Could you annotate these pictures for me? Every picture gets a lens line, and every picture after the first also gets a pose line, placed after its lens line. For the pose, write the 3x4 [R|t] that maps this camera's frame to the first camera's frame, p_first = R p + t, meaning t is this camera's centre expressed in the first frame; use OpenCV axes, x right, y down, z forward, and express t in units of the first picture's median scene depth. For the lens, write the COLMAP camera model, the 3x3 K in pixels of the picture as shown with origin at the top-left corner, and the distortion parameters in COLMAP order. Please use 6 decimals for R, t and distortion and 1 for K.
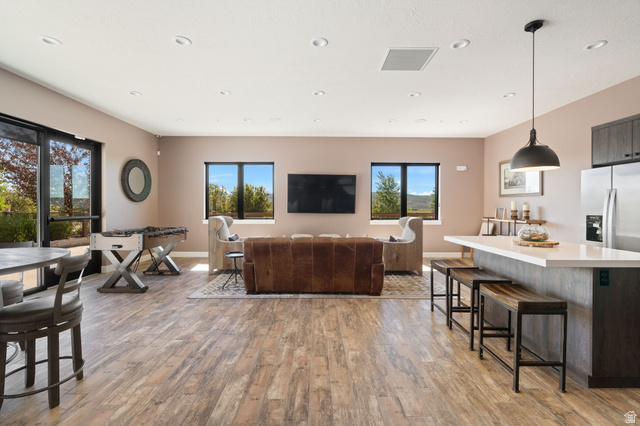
lens RADIAL K [[287.1, 0, 320.0], [0, 287.1, 213.0], [0, 0, 1]] dist [0.000881, -0.000306]
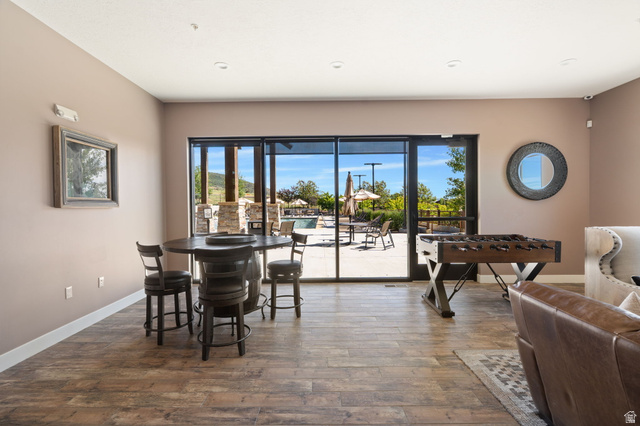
lens RADIAL K [[287.1, 0, 320.0], [0, 287.1, 213.0], [0, 0, 1]] dist [0.000881, -0.000306]
pose [[-0.016687, 0.021121, -0.999638, 0.212365], [-0.015931, 0.999644, 0.021387, -0.023455], [0.999734, 0.016282, -0.016345, 0.866499]]
